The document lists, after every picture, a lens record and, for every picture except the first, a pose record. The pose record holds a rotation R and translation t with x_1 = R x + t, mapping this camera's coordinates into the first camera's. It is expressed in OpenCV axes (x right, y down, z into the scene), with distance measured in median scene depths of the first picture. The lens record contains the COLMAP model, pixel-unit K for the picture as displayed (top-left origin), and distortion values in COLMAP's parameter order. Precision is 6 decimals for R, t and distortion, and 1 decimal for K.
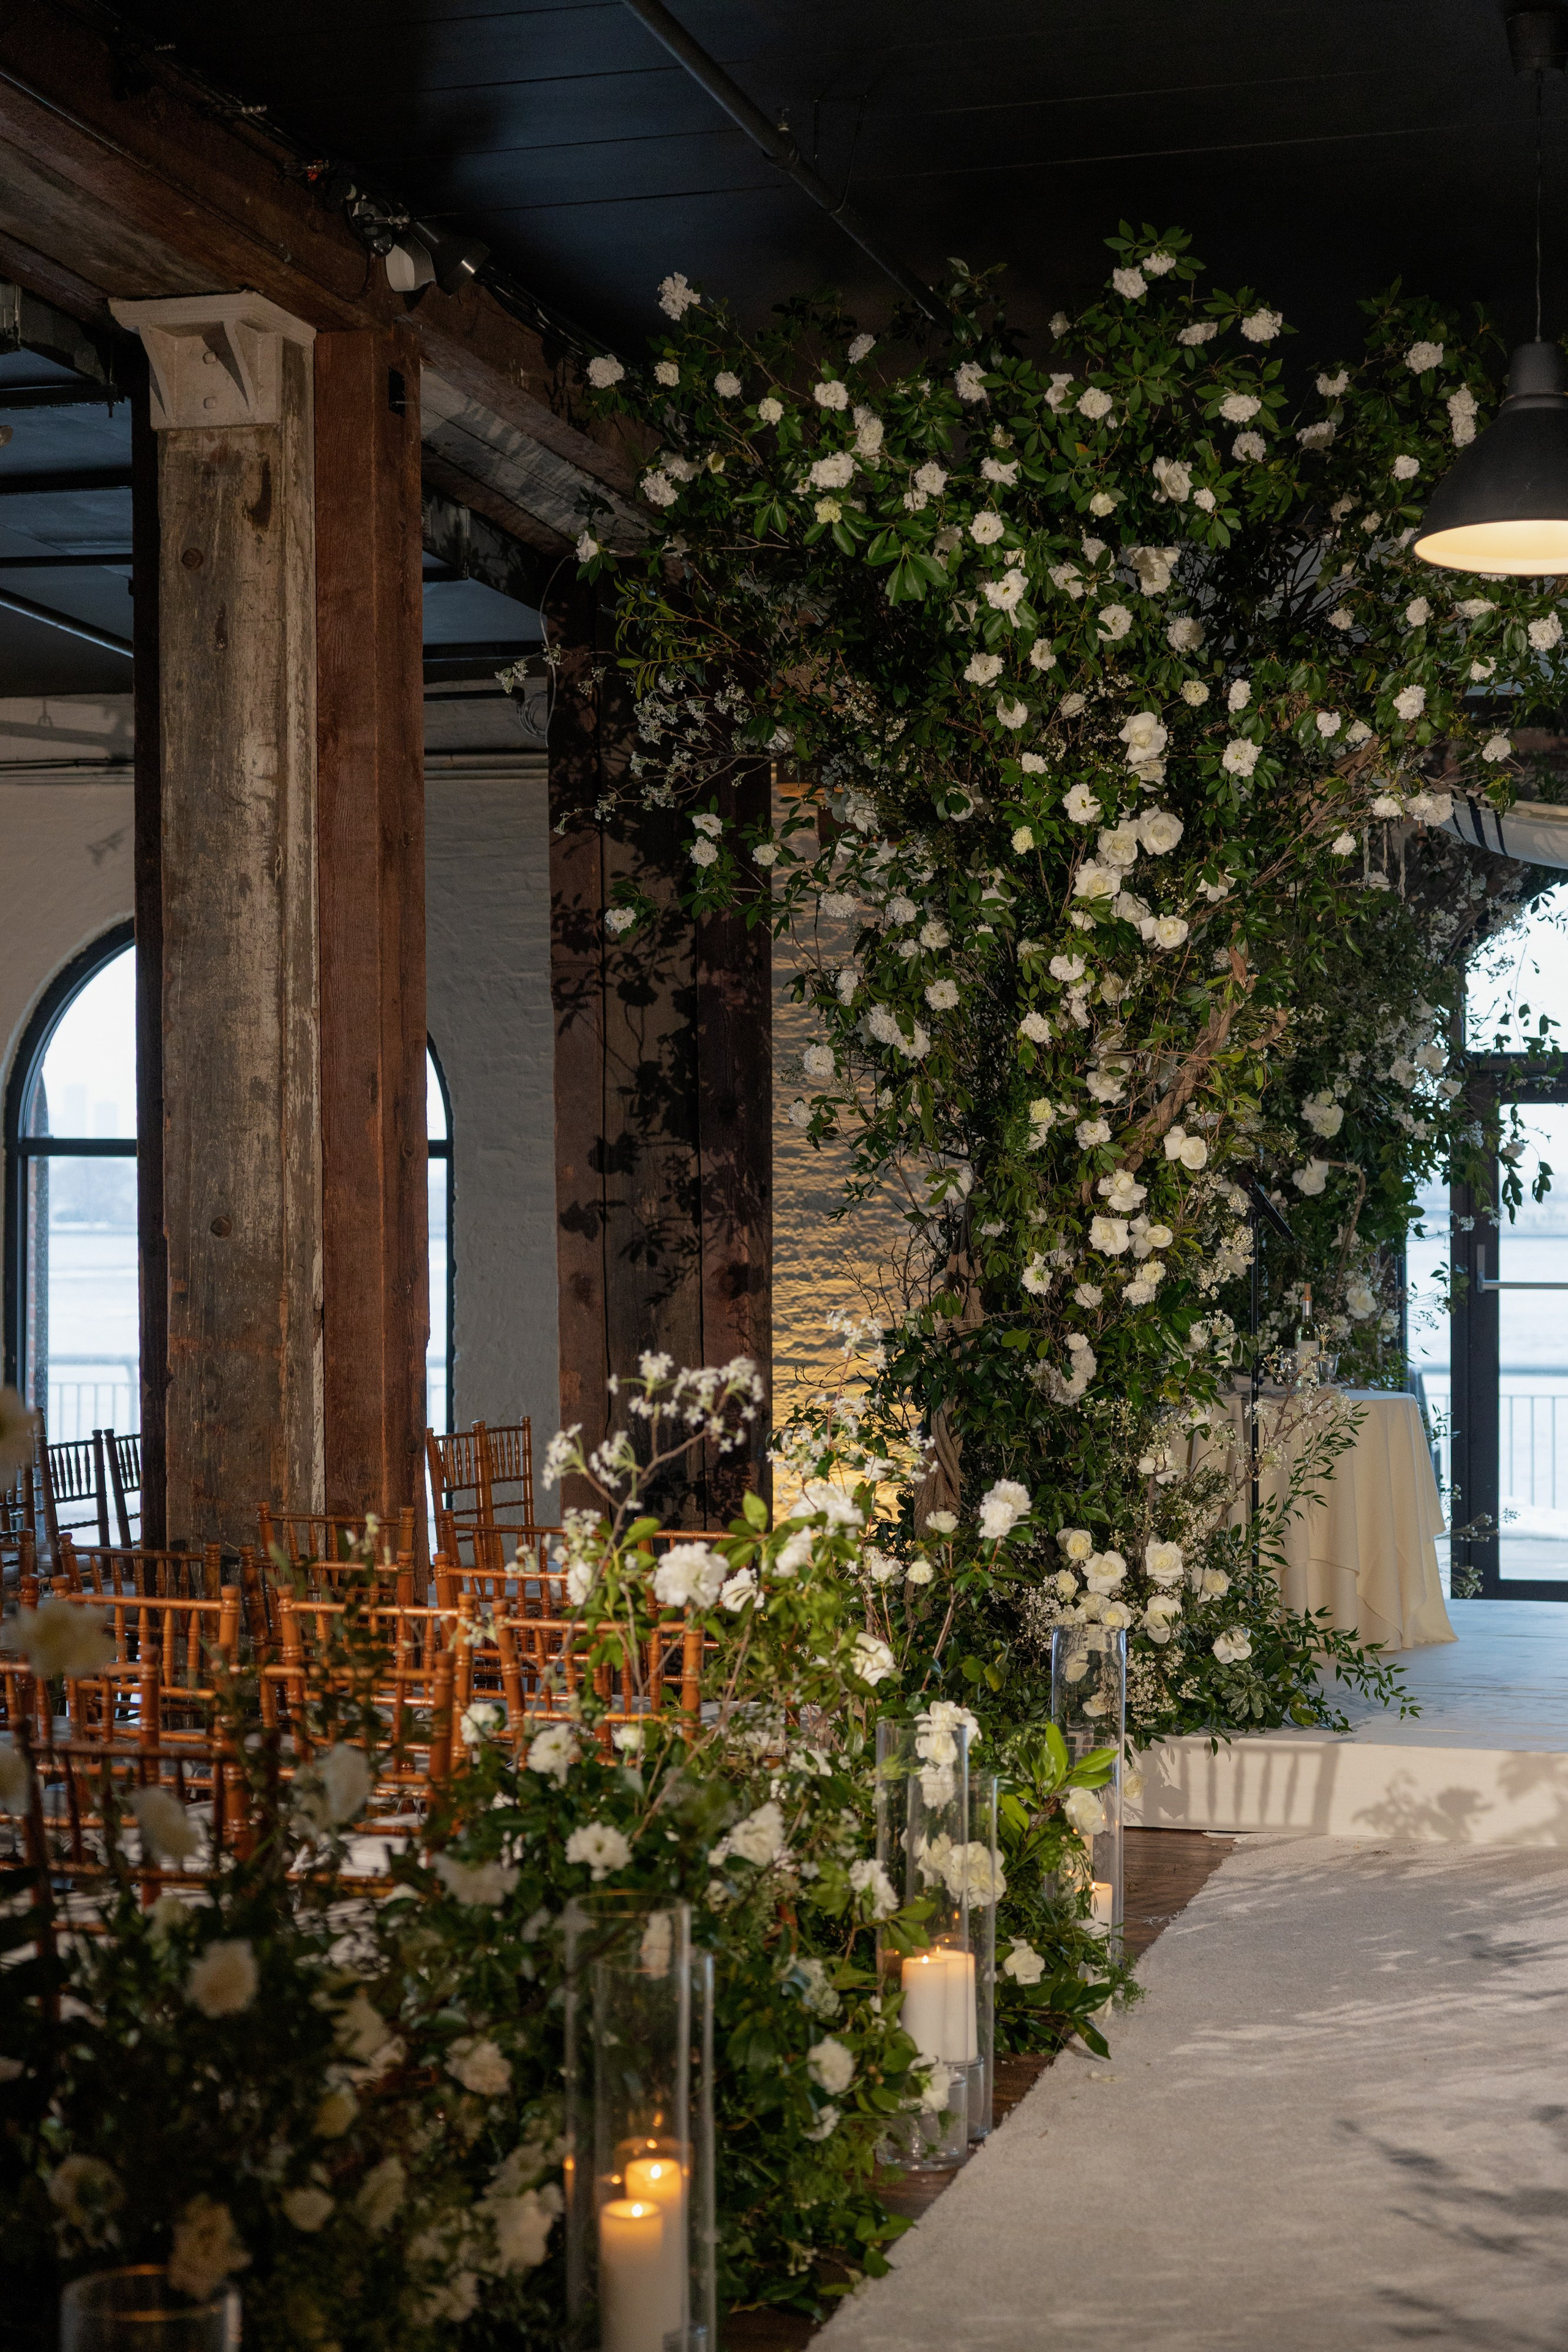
lens RADIAL K [[3773.9, 0, 866.7], [0, 3773.9, 1178.7], [0, 0, 1]] dist [-0.002462, 0.185486]
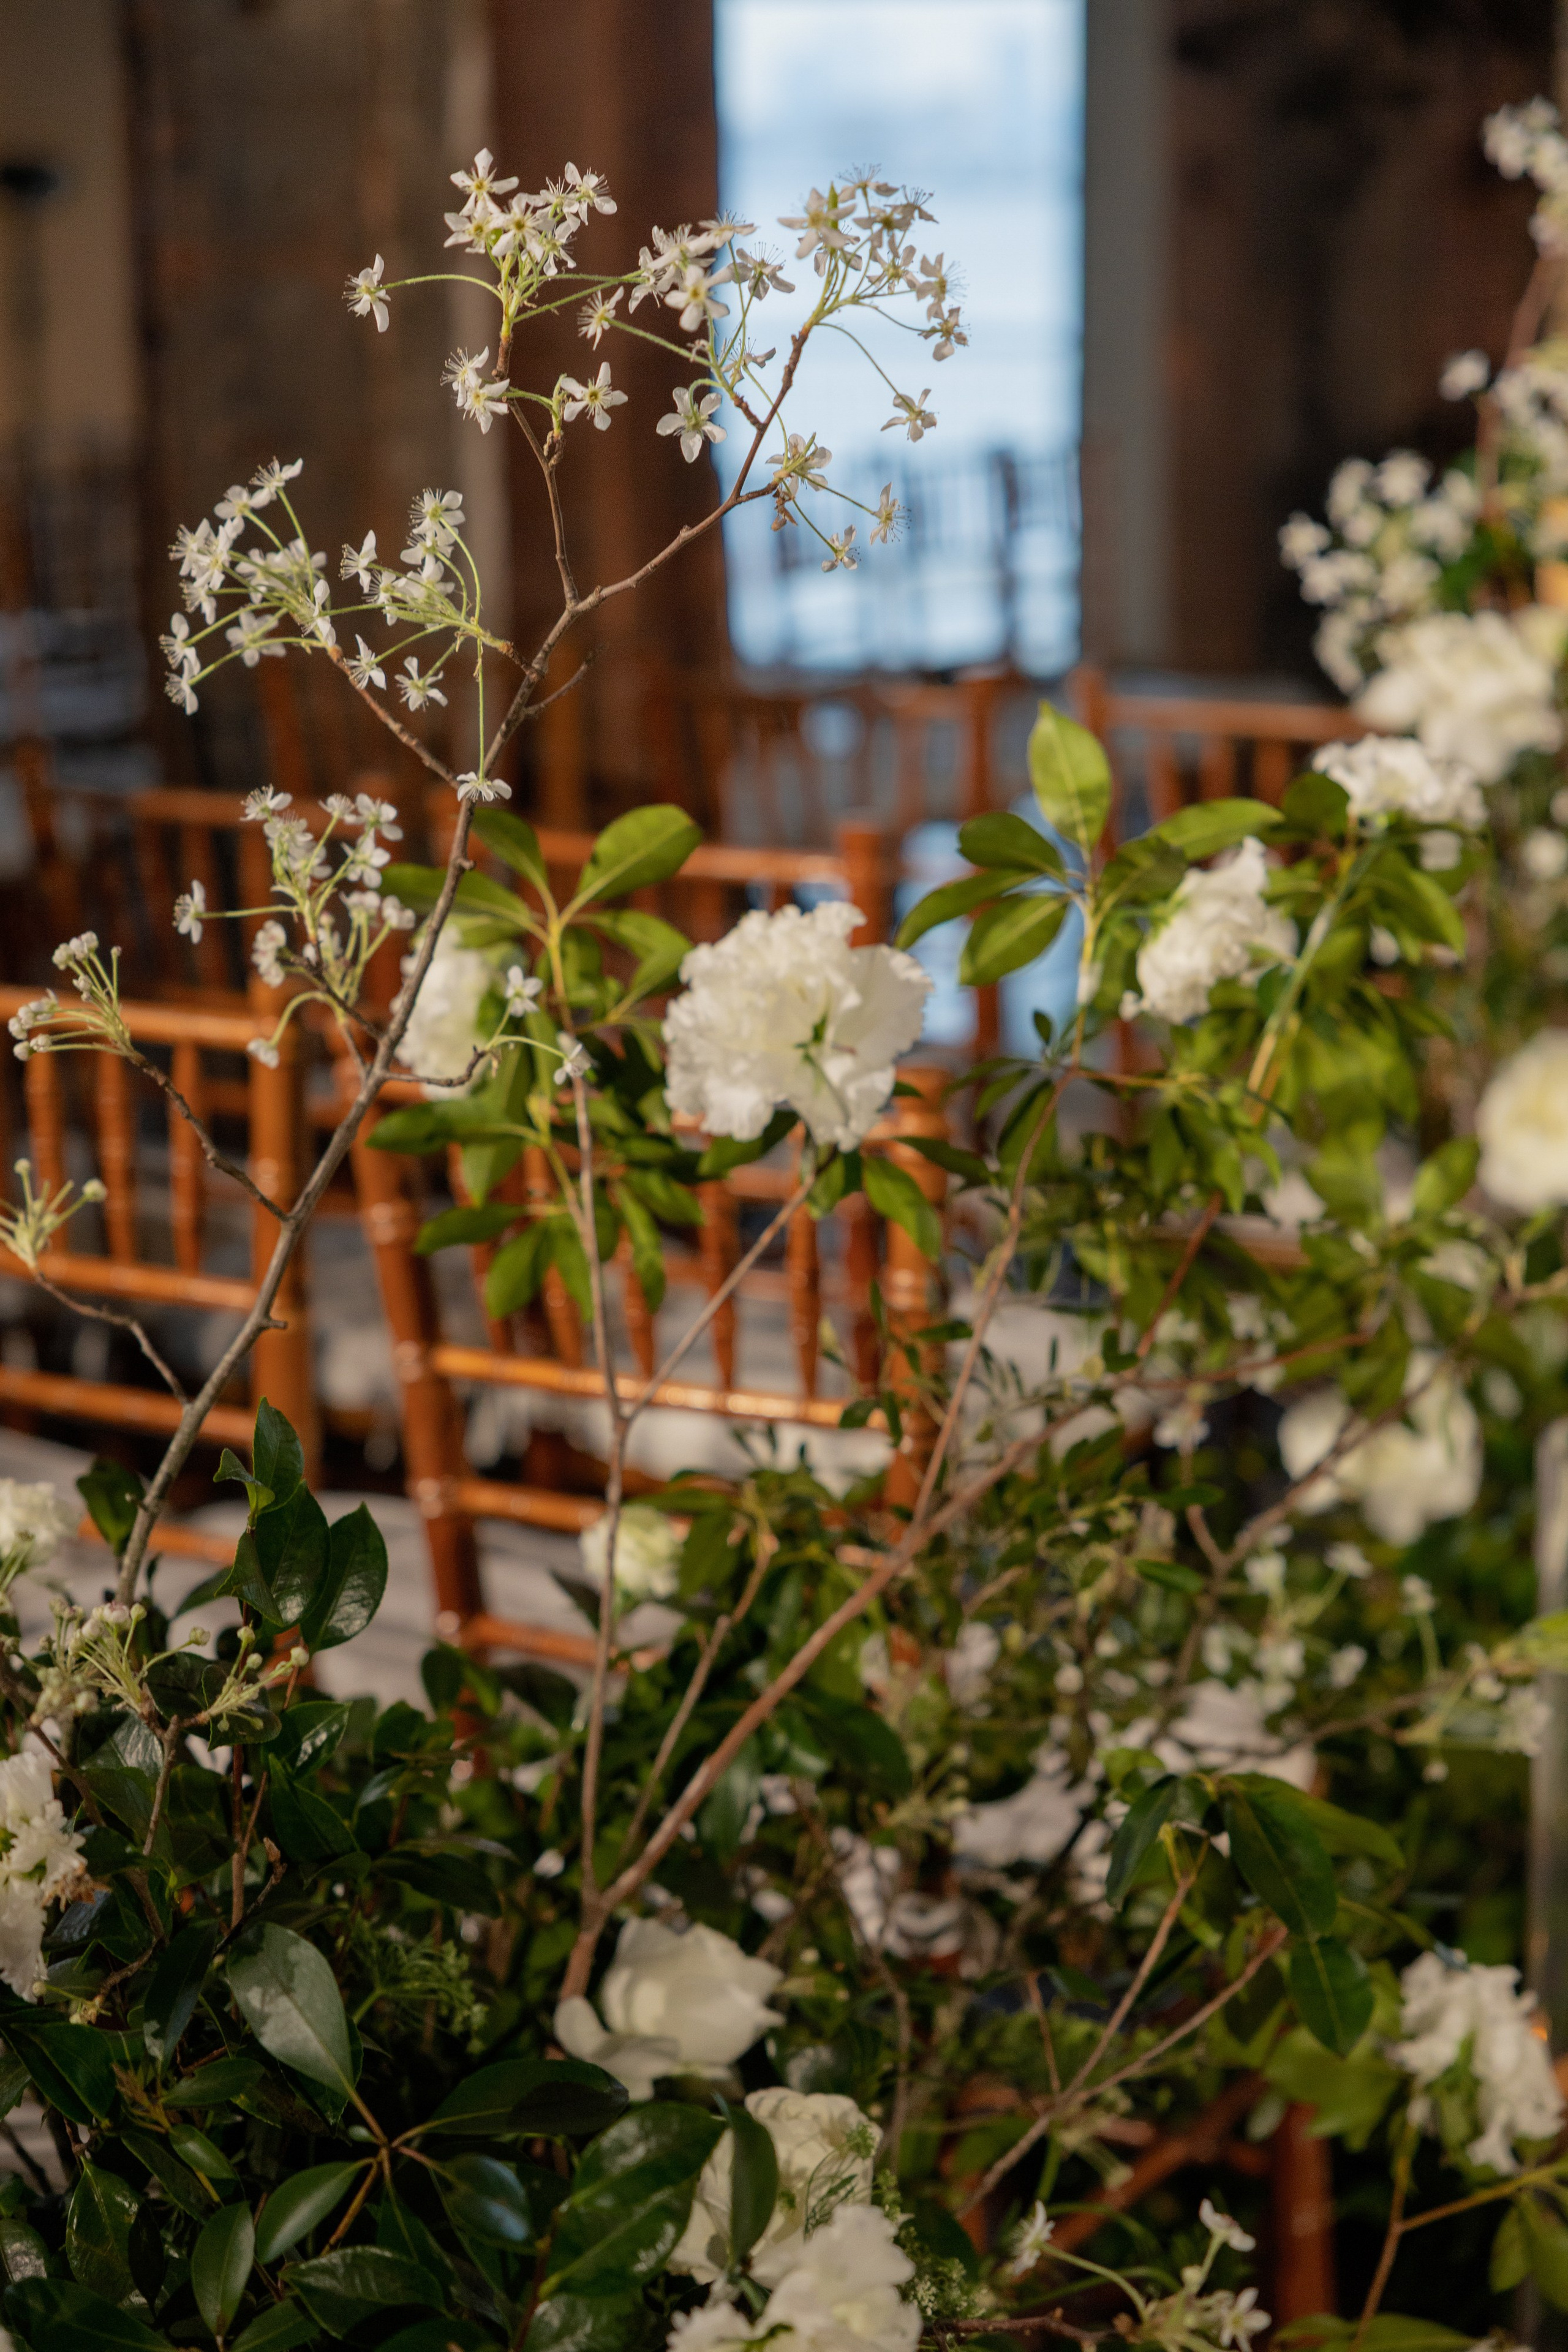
lens RADIAL K [[4430.2, 0, 783.1], [0, 4430.2, 1089.4], [0, 0, 1]] dist [0.041804, 0.160208]
pose [[0.976412, 0.032868, -0.213401, 0.013178], [0.012075, 0.978486, 0.205957, 0.028009], [0.215579, -0.203676, 0.955009, 0.441717]]
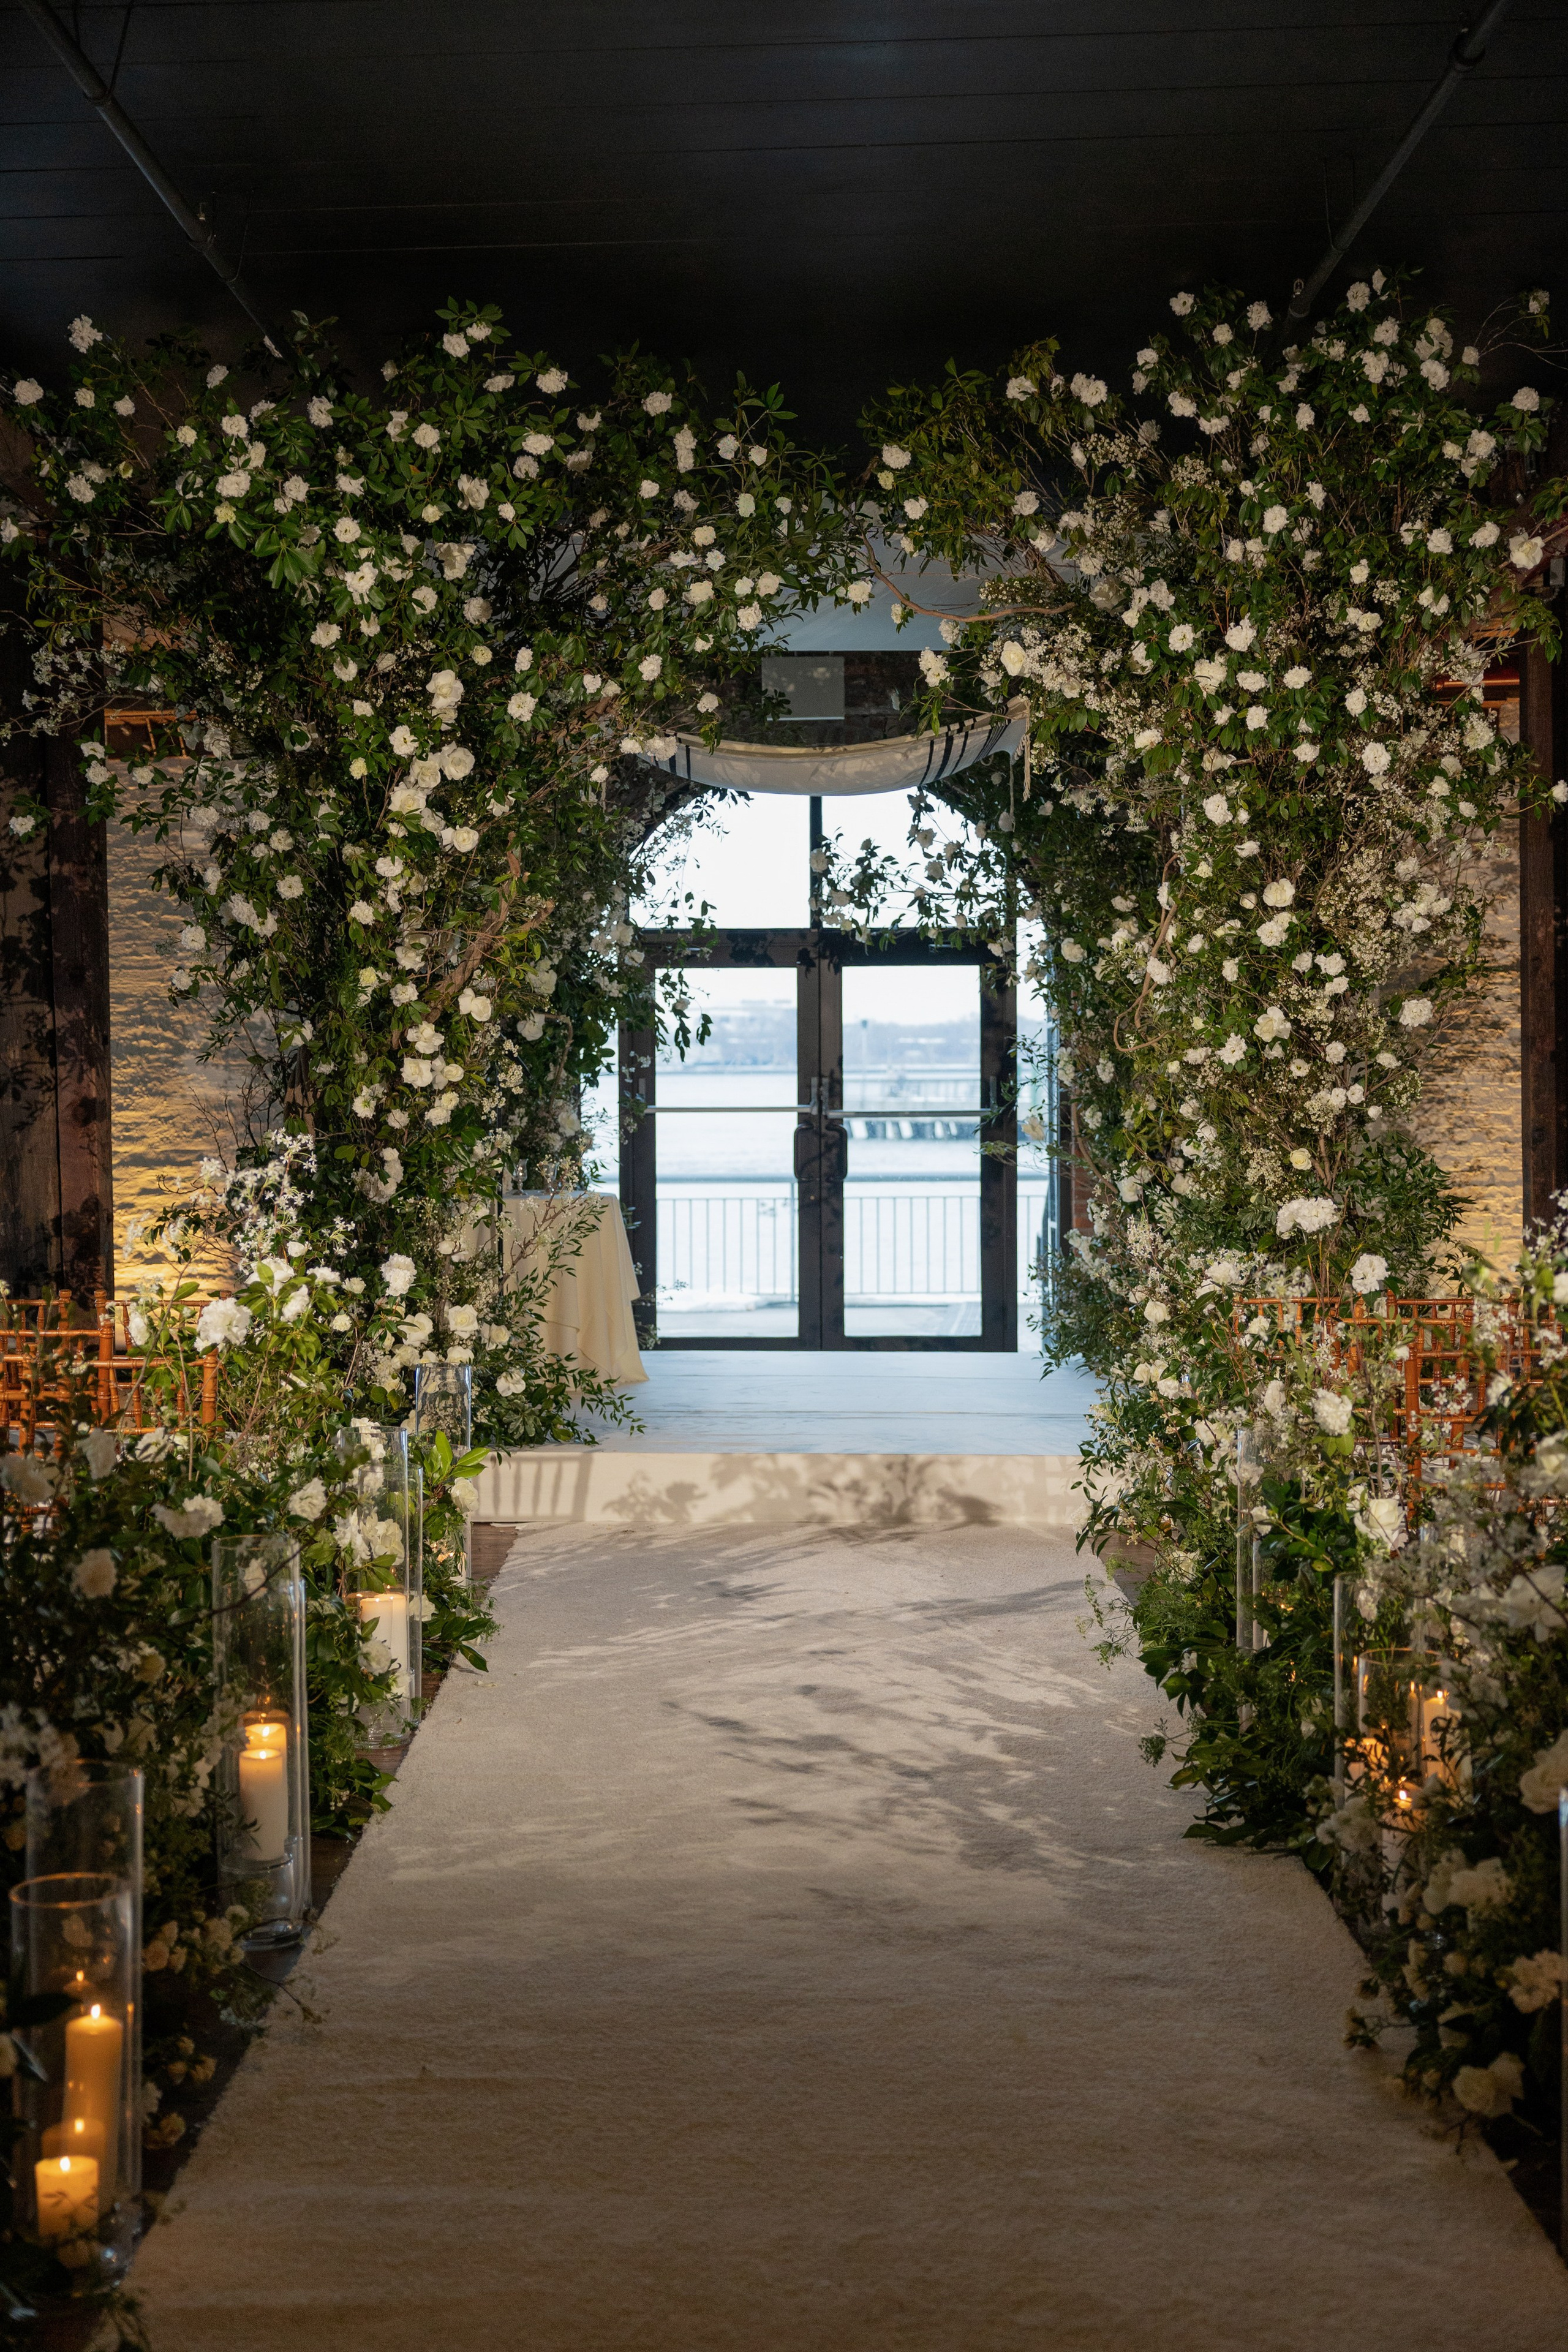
lens RADIAL K [[3197.9, 0, 726.8], [0, 3197.9, 1221.9], [0, 0, 1]] dist [0.009167, -0.008892]
pose [[0.974665, -0.018776, 0.222882, -0.080777], [0.005144, 0.998089, 0.061586, -0.000981], [-0.223612, -0.058879, 0.972898, -0.106163]]
